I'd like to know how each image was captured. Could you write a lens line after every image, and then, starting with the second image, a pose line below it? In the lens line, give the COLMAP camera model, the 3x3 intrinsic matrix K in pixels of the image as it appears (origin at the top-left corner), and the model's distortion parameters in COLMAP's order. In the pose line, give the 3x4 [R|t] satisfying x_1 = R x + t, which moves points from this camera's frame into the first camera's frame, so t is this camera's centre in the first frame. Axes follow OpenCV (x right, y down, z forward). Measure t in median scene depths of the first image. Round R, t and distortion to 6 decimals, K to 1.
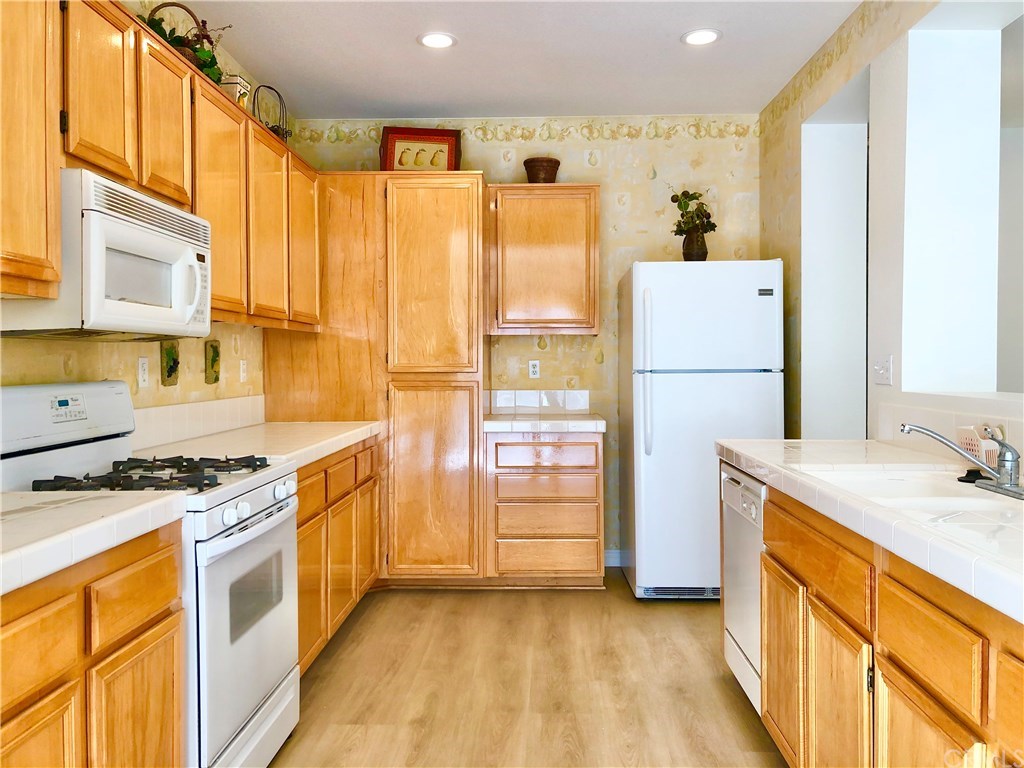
lens RADIAL K [[837.9, 0, 518.0], [0, 837.9, 378.3], [0, 0, 1]] dist [0.054567, -0.082061]
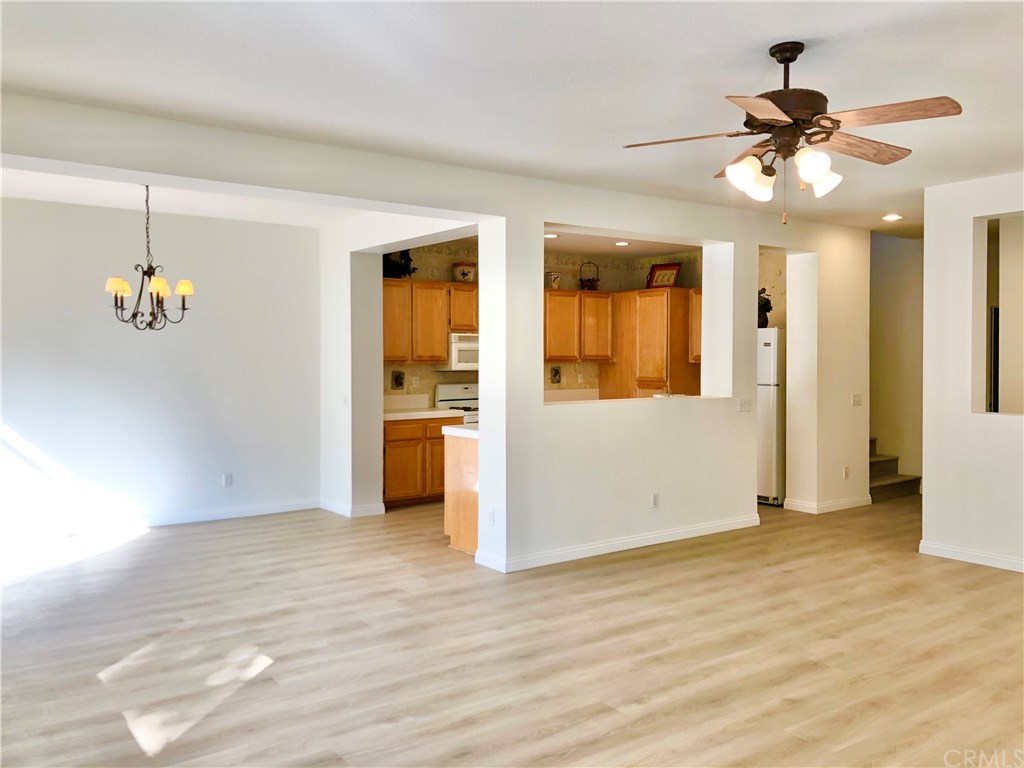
lens RADIAL K [[837.9, 0, 510.9], [0, 837.9, 384.5], [0, 0, 1]] dist [0.054567, -0.082061]
pose [[0.615958, 0.030947, -0.787171, 1.444891], [-0.016073, 0.999514, 0.026718, -0.051911], [0.787615, -0.003805, 0.616156, -0.655349]]
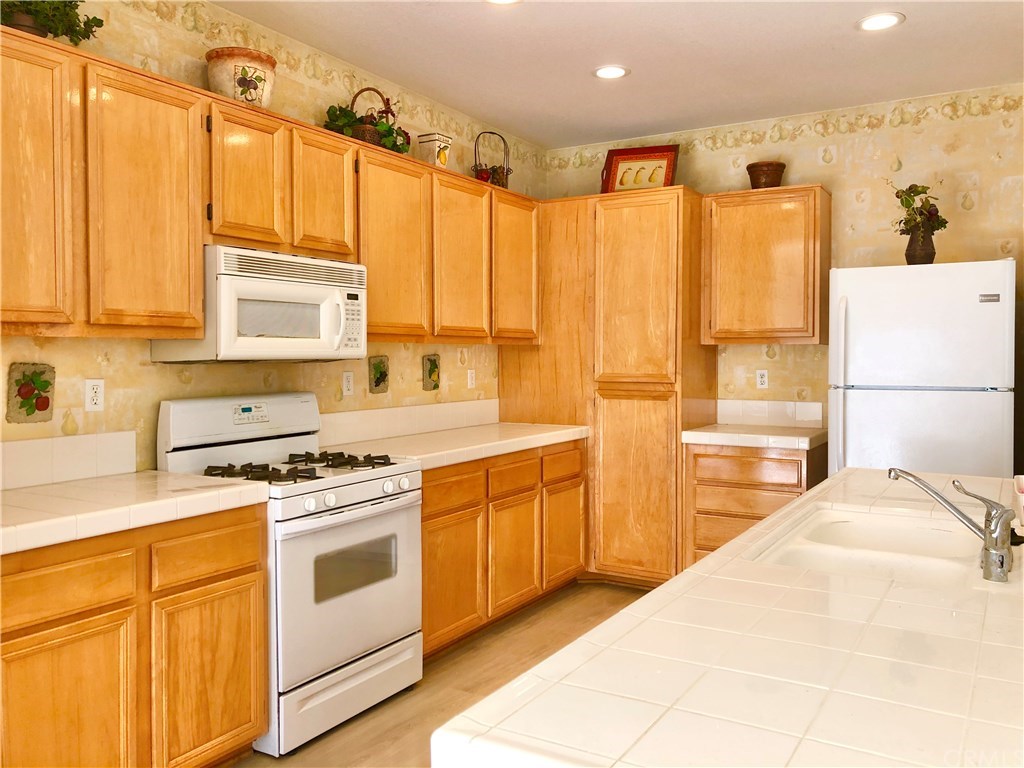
lens RADIAL K [[837.9, 0, 516.0], [0, 837.9, 375.5], [0, 0, 1]] dist [0.054567, -0.082061]
pose [[0.875216, 0.016657, -0.483445, 0.286113], [-0.012528, 0.999852, 0.011769, -0.027109], [0.483569, -0.004244, 0.875296, 0.011092]]
